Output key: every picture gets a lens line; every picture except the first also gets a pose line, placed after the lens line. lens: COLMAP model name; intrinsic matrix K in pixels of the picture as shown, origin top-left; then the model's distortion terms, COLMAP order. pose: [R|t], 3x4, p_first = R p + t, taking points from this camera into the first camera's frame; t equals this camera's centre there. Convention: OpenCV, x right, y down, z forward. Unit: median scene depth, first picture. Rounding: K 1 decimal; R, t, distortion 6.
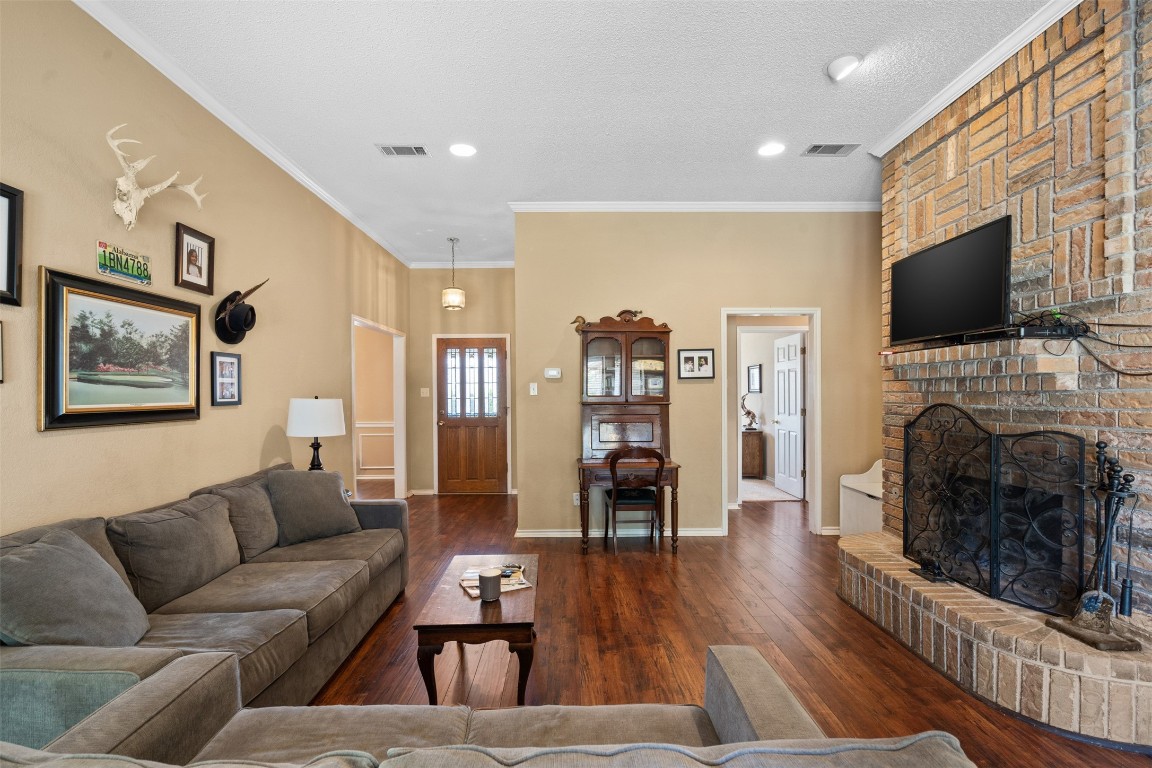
lens RADIAL K [[523.0, 0, 576.1], [0, 523.0, 400.5], [0, 0, 1]] dist [-0.000046, 0.000657]
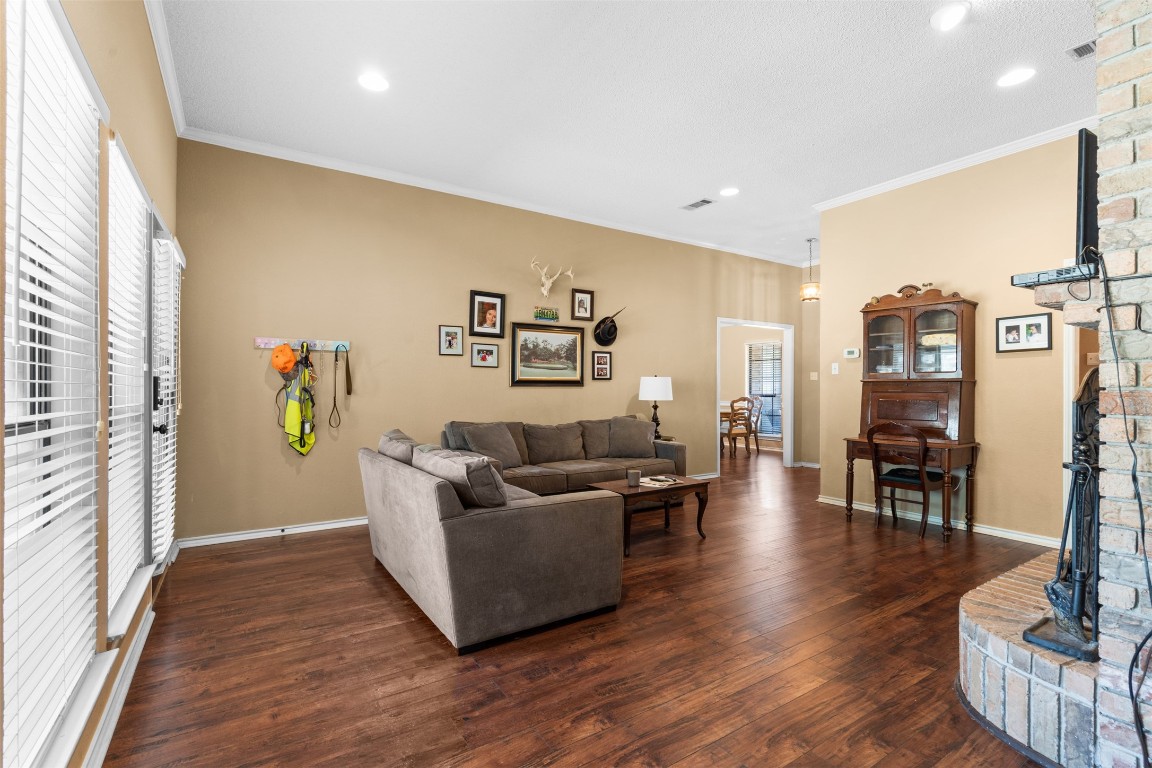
lens RADIAL K [[526.2, 0, 575.8], [0, 526.2, 388.7], [0, 0, 1]] dist [-0.002304, 0.000296]
pose [[0.536392, 0.006106, -0.843947, 0.864384], [-0.014054, 0.999900, -0.001698, 0.045384], [0.843852, 0.012771, 0.536424, -0.068033]]
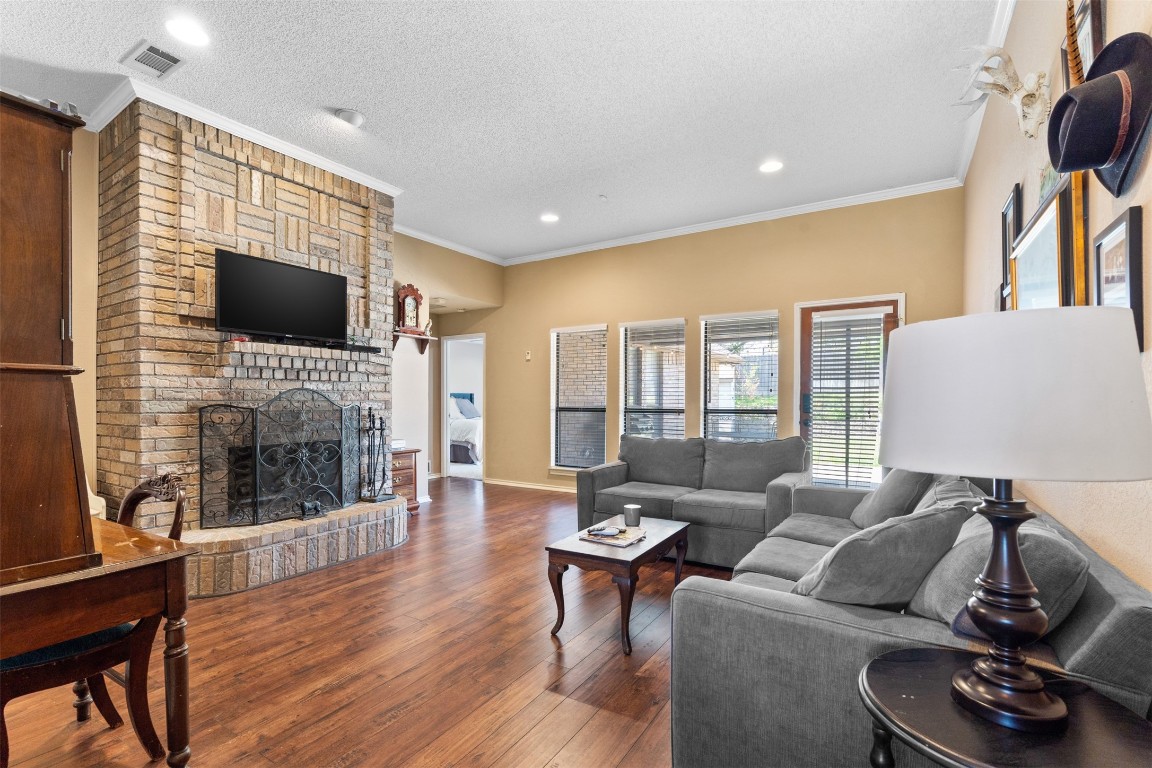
lens RADIAL K [[526.1, 0, 577.8], [0, 526.1, 398.2], [0, 0, 1]] dist [-0.000362, 0.000057]
pose [[-0.841475, 0.005155, 0.540272, -0.569171], [0.008840, 0.999952, 0.004226, 0.029237], [-0.540224, 0.008332, -0.841480, 1.603888]]
